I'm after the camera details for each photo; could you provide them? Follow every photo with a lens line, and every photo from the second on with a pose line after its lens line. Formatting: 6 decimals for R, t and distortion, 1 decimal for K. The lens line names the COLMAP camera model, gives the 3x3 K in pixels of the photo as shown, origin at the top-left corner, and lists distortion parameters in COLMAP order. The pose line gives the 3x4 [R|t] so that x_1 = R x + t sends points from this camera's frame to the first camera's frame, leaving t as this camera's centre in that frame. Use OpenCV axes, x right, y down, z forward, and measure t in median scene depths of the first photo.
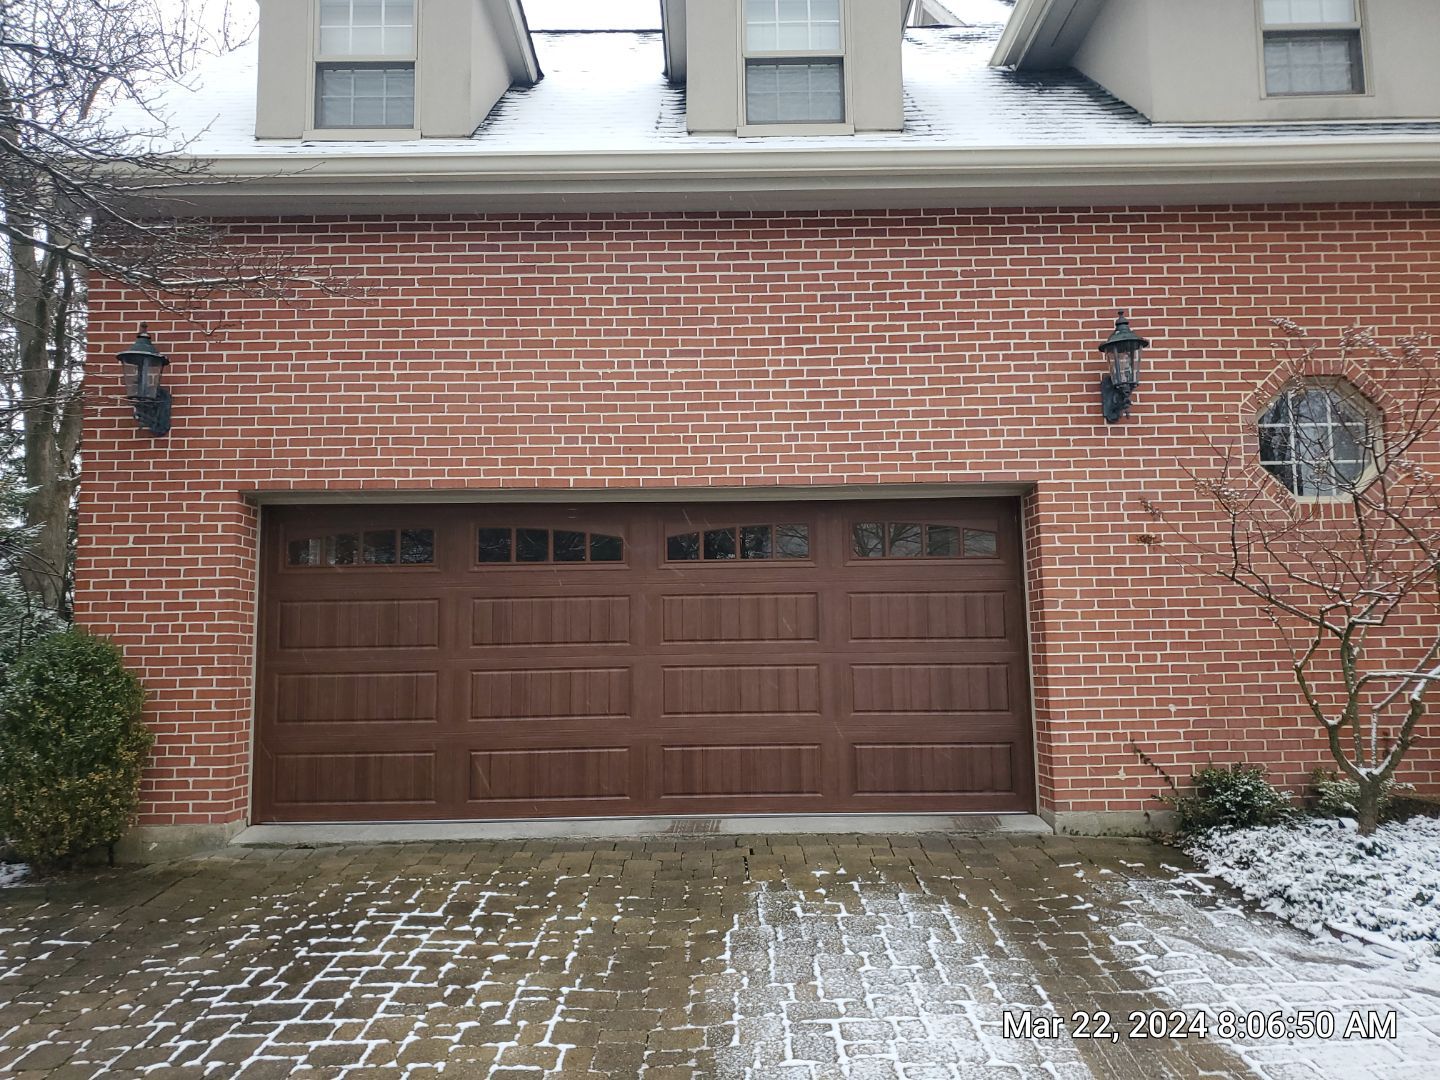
lens RADIAL K [[1133.6, 0, 718.9], [0, 1133.6, 551.8], [0, 0, 1]] dist [-0.007884, 0.049444]
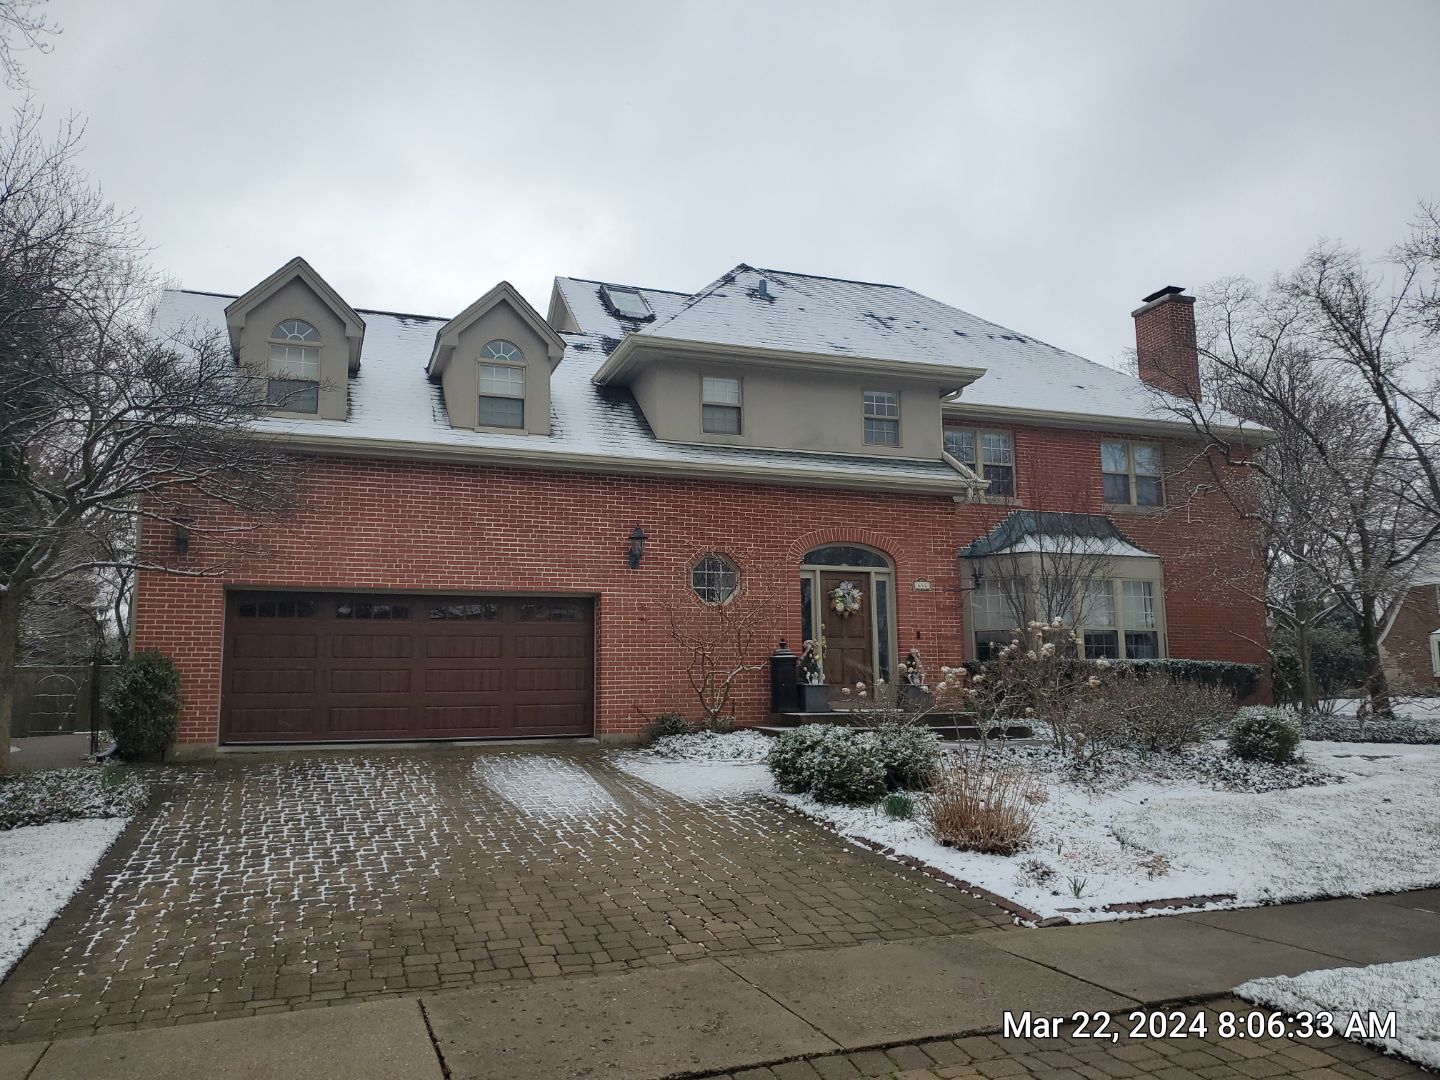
lens RADIAL K [[1080.8, 0, 718.3], [0, 1080.8, 558.8], [0, 0, 1]] dist [0.086272, -0.000736]
pose [[0.941458, 0.047903, 0.333711, -0.246607], [-0.035510, 0.998438, -0.043142, -0.045710], [-0.335256, 0.028766, 0.941688, -1.226335]]
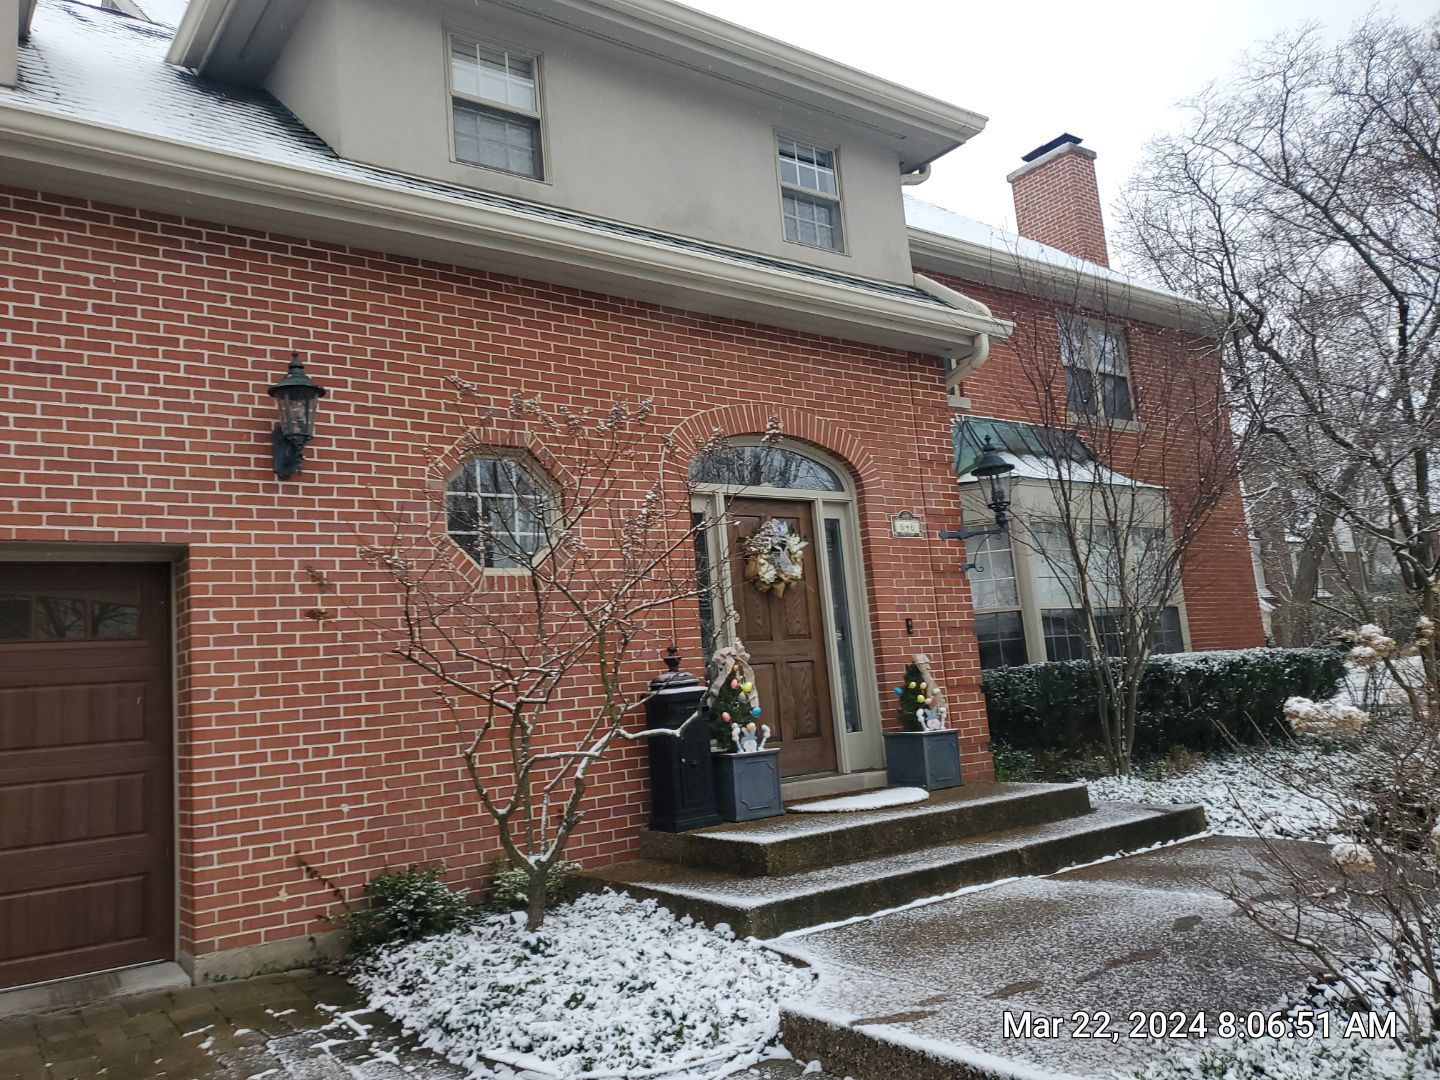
lens RADIAL K [[1112.4, 0, 720.0], [0, 1112.4, 540.0], [0, 0, 1]] dist [0.080440, -0.167695]
pose [[0.802973, 0.034019, 0.595044, 0.112116], [0.010107, 0.997449, -0.070663, -0.003967], [-0.595930, 0.062754, 0.800581, 0.126273]]
